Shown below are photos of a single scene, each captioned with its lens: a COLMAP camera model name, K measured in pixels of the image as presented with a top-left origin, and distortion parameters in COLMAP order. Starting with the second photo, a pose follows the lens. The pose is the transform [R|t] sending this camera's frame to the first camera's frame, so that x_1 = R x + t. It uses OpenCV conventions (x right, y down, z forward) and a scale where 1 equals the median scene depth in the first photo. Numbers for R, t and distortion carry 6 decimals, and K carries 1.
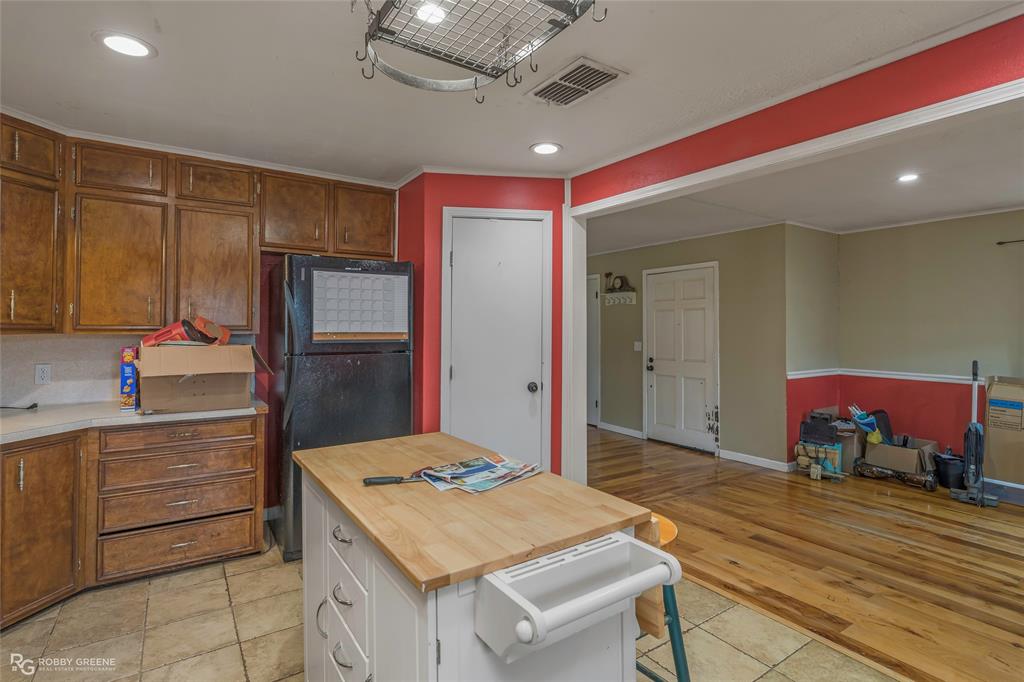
lens RADIAL K [[513.8, 0, 519.5], [0, 513.8, 326.8], [0, 0, 1]] dist [0.001342, 0.000265]
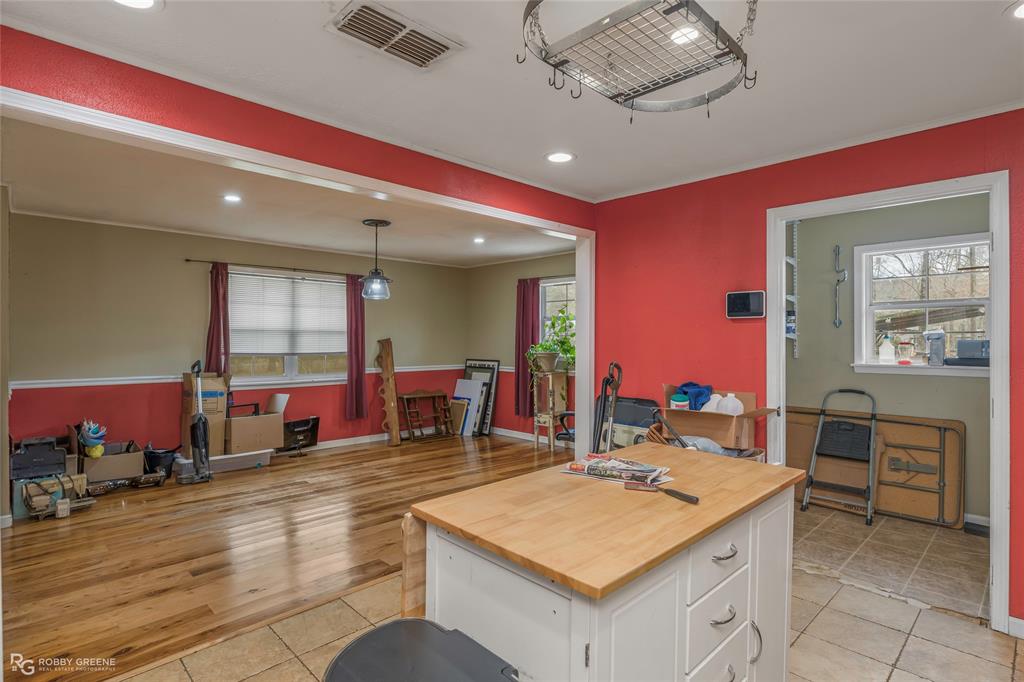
lens RADIAL K [[517.9, 0, 512.0], [0, 517.9, 341.0], [0, 0, 1]] dist [-0.003396, -0.000377]
pose [[-0.169467, -0.015004, 0.985422, -0.286785], [-0.009406, 0.999863, 0.013606, -0.000046], [-0.985491, -0.006963, -0.169585, 0.365345]]
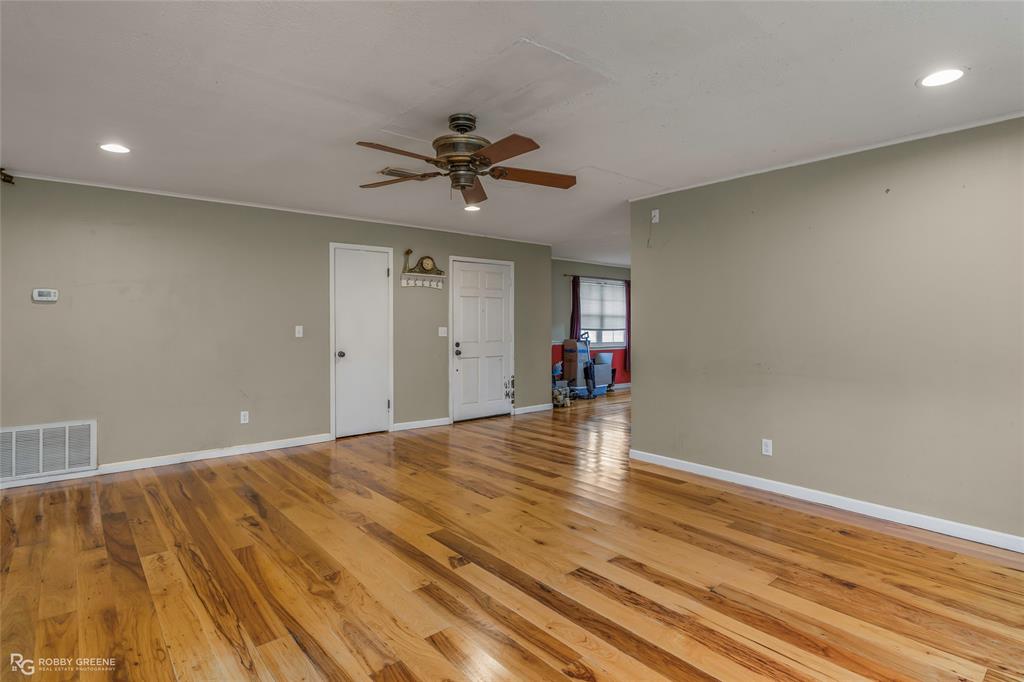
lens RADIAL K [[524.2, 0, 512.4], [0, 524.2, 328.7], [0, 0, 1]] dist [-0.003959, -0.000481]
pose [[-0.103213, -0.013519, 0.994567, -0.899337], [-0.006125, 0.999897, 0.012955, 0.020743], [-0.994640, -0.004755, -0.103286, 1.125383]]
